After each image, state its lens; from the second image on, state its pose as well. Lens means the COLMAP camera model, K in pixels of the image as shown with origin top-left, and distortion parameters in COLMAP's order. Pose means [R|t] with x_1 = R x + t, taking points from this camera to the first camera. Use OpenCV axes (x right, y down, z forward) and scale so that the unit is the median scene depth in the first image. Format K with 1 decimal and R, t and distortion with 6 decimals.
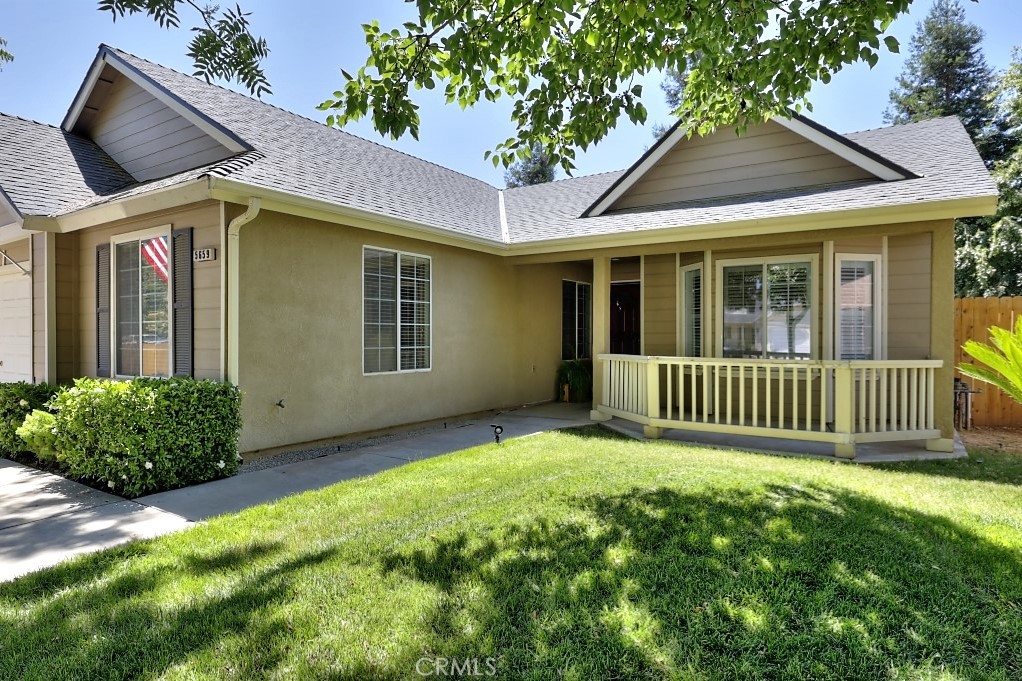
lens RADIAL K [[598.8, 0, 505.3], [0, 598.8, 338.0], [0, 0, 1]] dist [-0.004808, 0.001206]
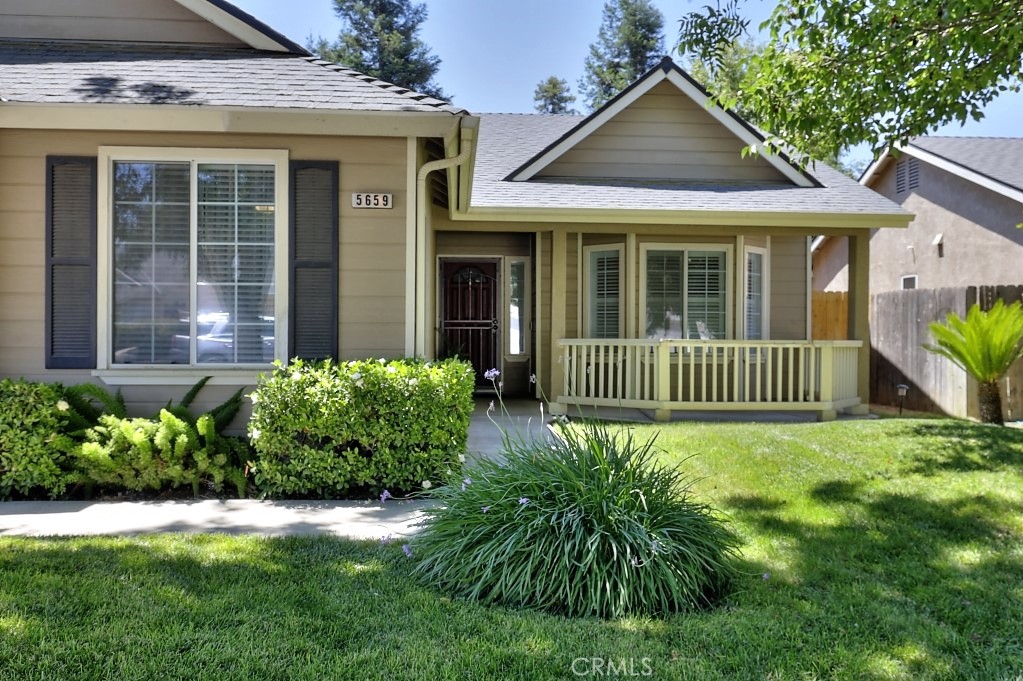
lens RADIAL K [[890.4, 0, 508.6], [0, 890.4, 336.7], [0, 0, 1]] dist [0.002858, -0.011397]
pose [[0.793572, 0.004432, 0.608460, -0.753473], [-0.005185, 0.999986, -0.000522, 0.025634], [-0.608454, -0.002740, 0.793584, -0.012640]]
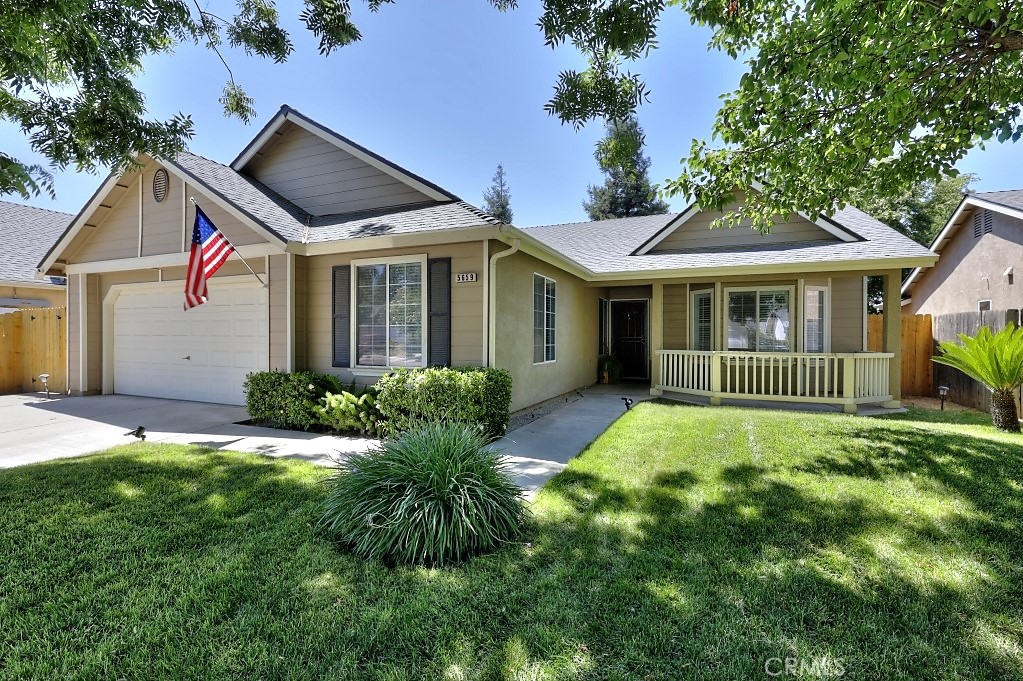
lens RADIAL K [[458.8, 0, 508.5], [0, 458.8, 341.6], [0, 0, 1]] dist [-0.003082, 0.000203]
pose [[0.984090, 0.003060, 0.177646, -0.422119], [-0.004061, 0.999978, 0.005271, 0.002020], [-0.177626, -0.005908, 0.984080, -0.044057]]
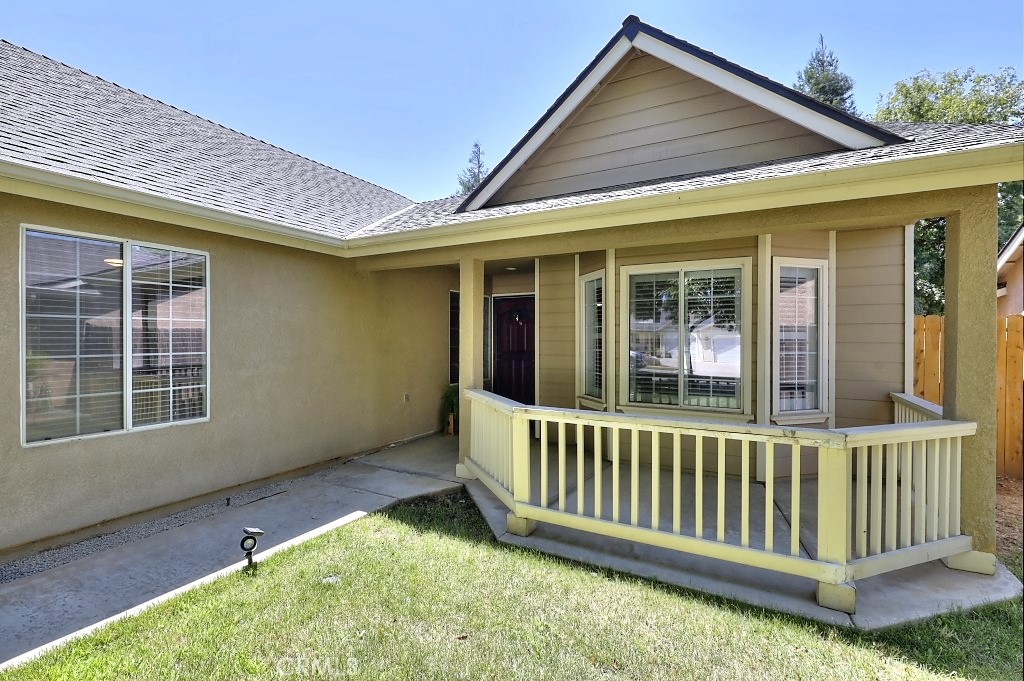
lens RADIAL K [[459.2, 0, 509.9], [0, 459.2, 340.3], [0, 0, 1]] dist [-0.003082, 0.000203]
pose [[0.996478, 0.000026, 0.083850, 0.170970], [-0.000145, 0.999999, 0.001412, -0.036593], [-0.083850, -0.001419, 0.996477, 0.447619]]
